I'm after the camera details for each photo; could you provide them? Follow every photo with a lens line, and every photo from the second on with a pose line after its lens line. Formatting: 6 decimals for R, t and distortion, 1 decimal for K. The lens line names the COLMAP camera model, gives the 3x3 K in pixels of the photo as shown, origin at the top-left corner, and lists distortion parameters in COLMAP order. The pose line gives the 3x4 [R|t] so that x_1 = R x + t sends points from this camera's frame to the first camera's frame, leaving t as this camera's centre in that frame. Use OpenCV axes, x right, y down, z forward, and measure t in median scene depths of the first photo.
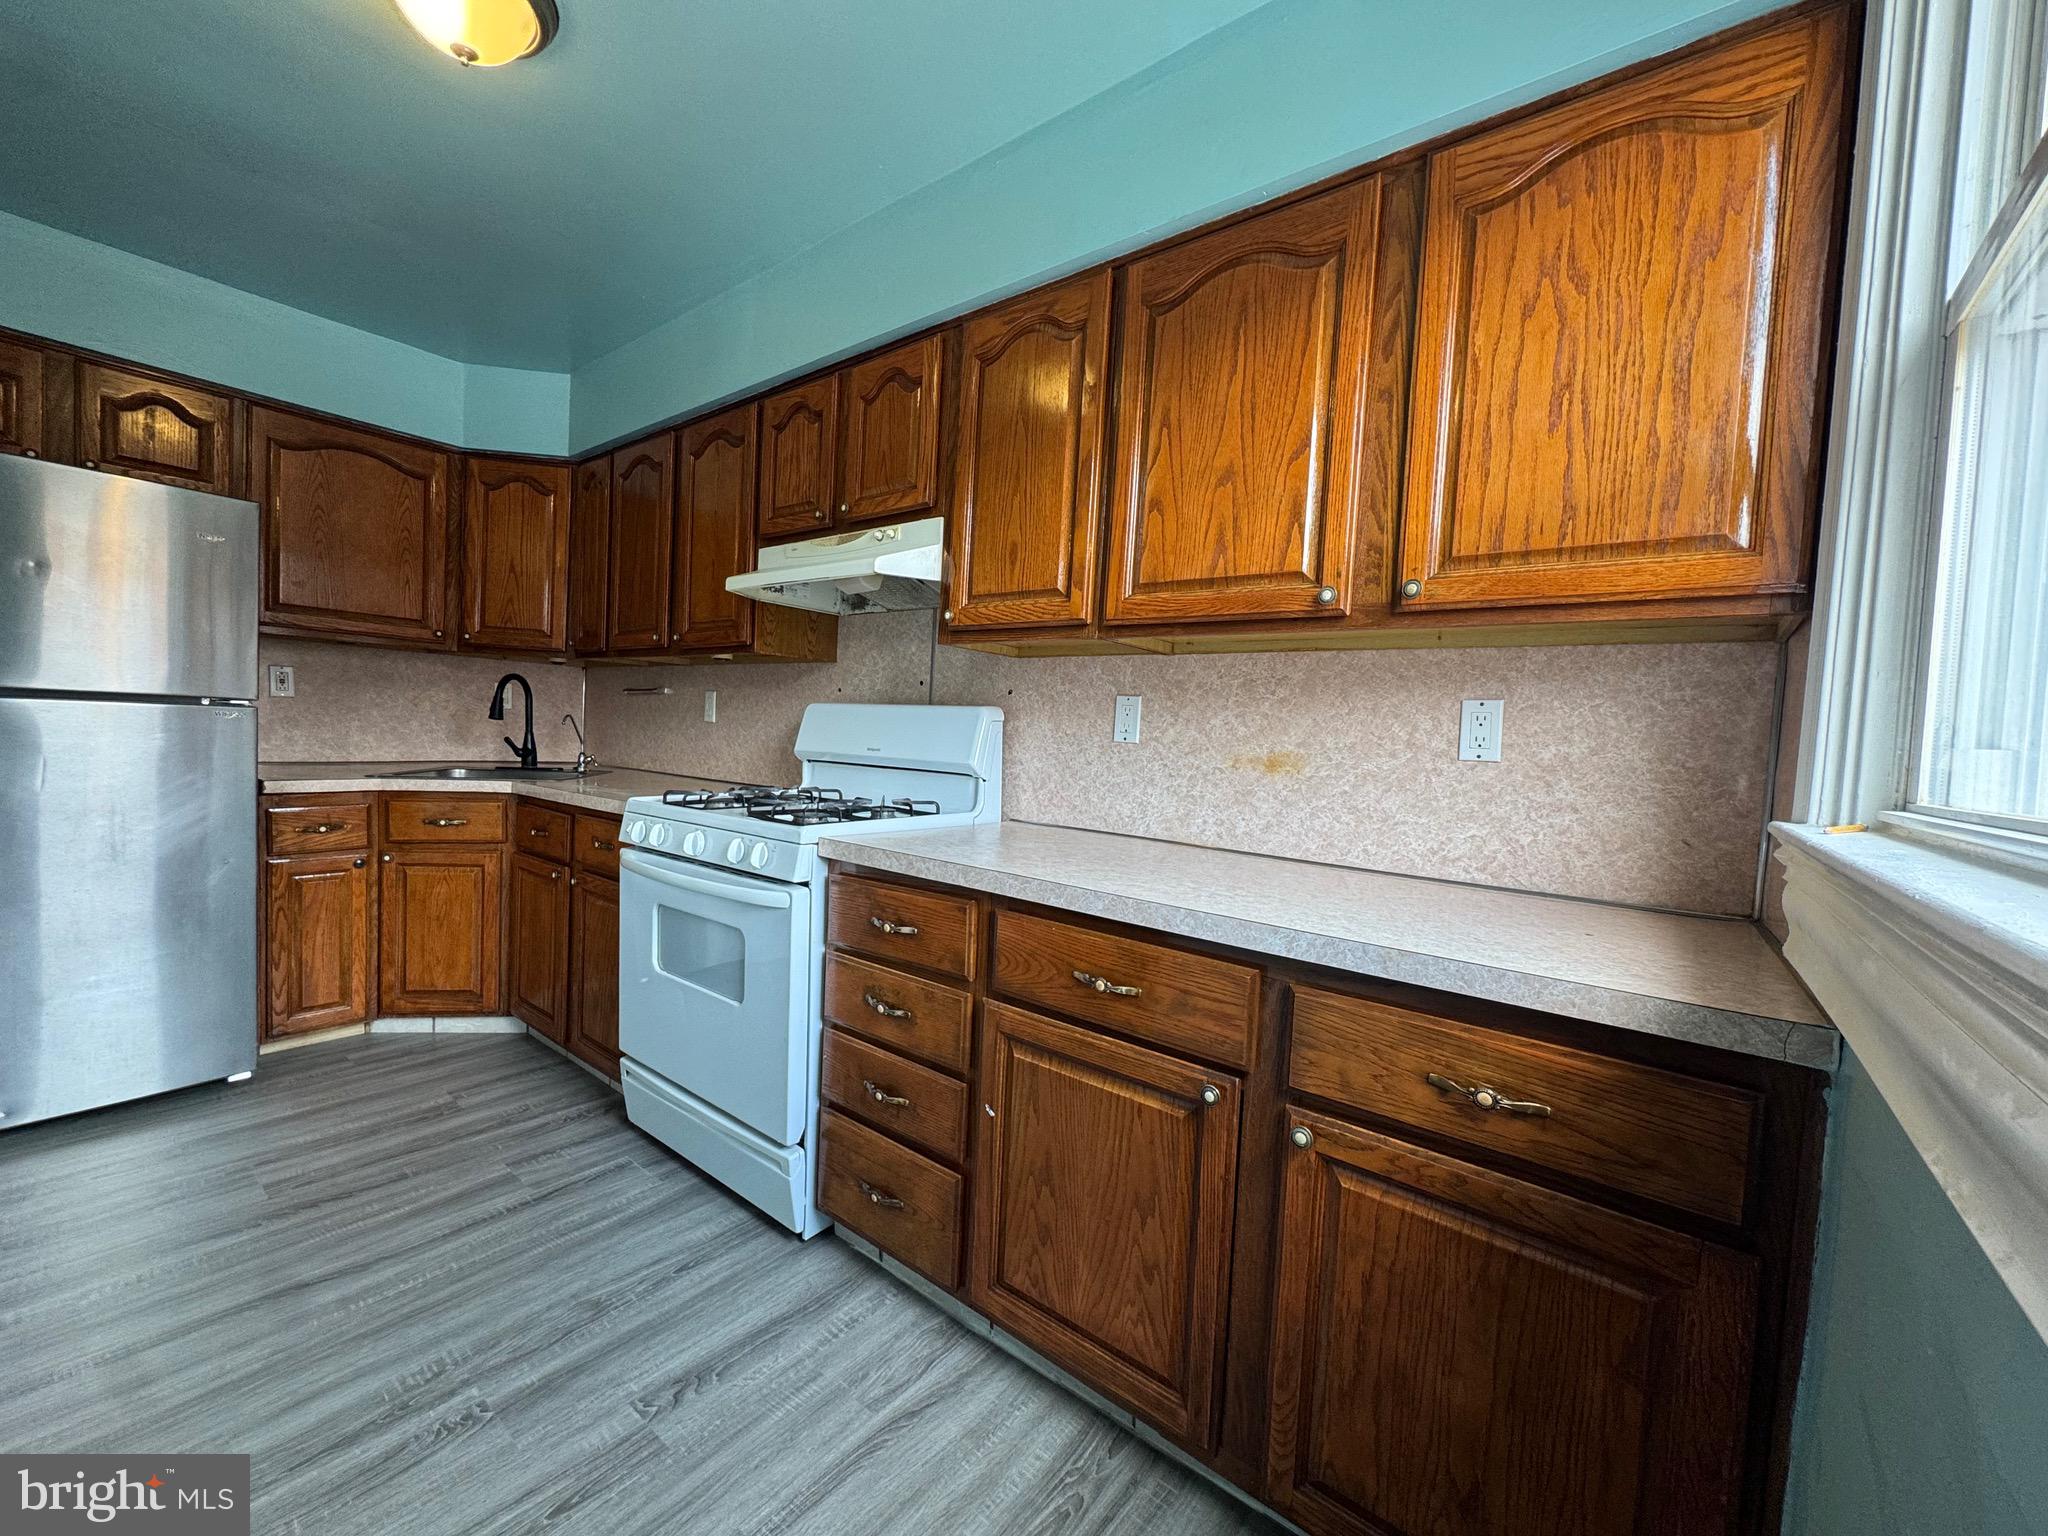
lens RADIAL K [[817.4, 0, 1027.9], [0, 817.4, 773.8], [0, 0, 1]] dist [-0.003880, -0.000539]
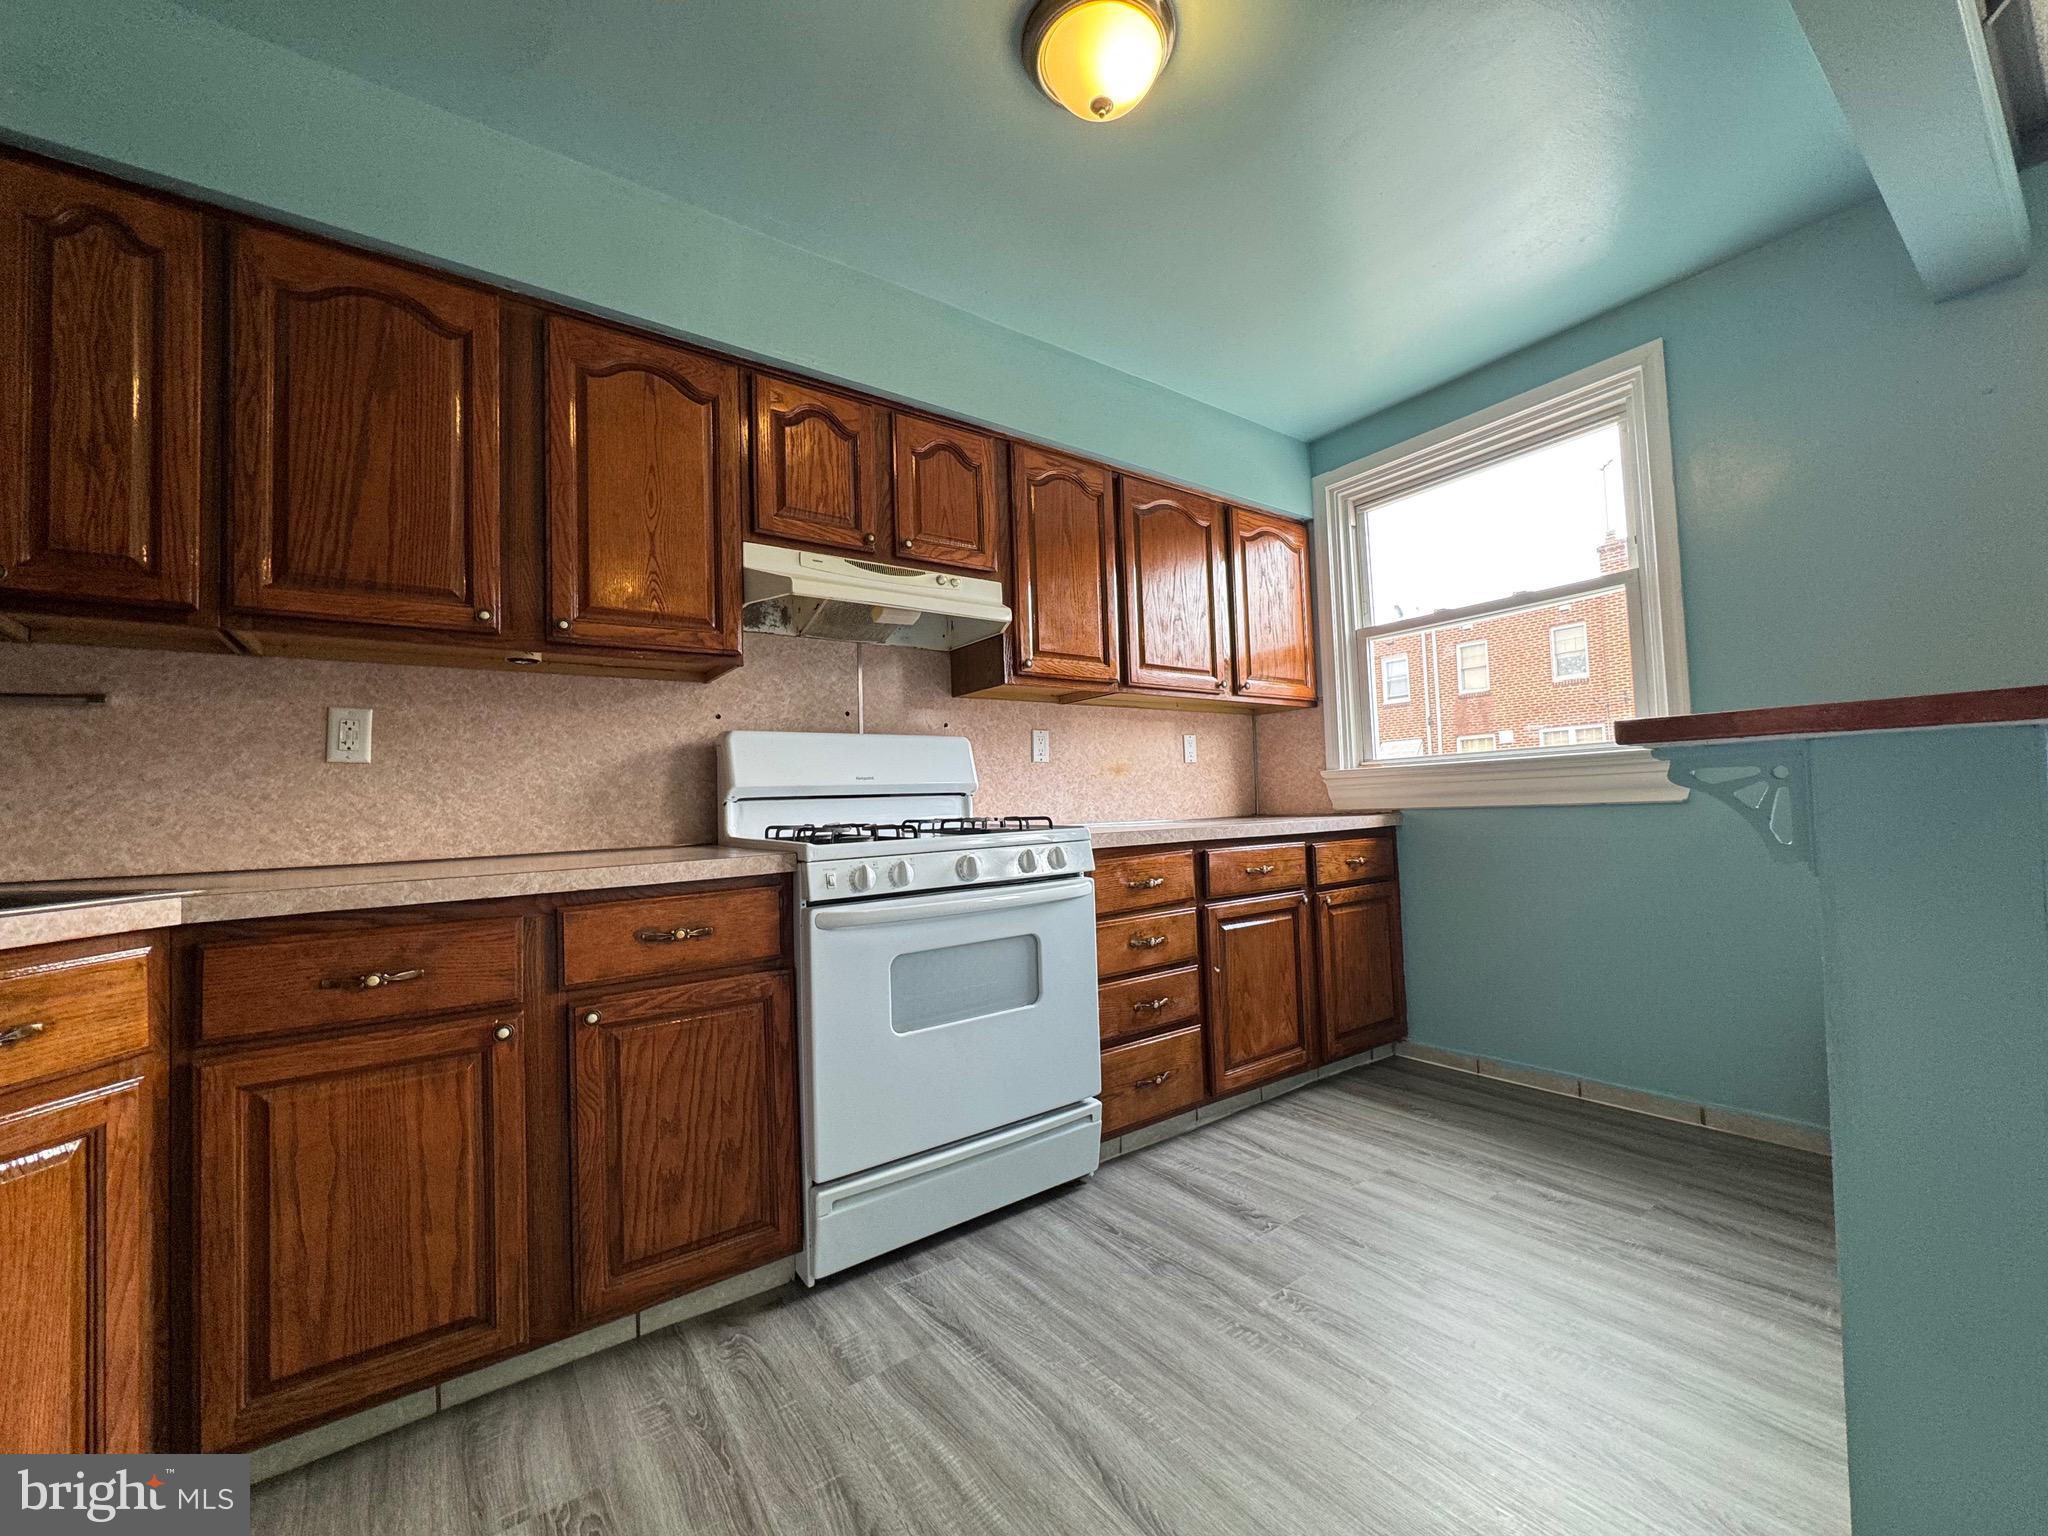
lens RADIAL K [[817.4, 0, 1030.1], [0, 817.4, 767.0], [0, 0, 1]] dist [-0.003880, -0.000539]
pose [[0.264986, -0.016301, 0.964114, -1.607412], [0.093197, 0.995609, -0.008781, -0.023419], [-0.959738, 0.092179, 0.265342, 0.800939]]
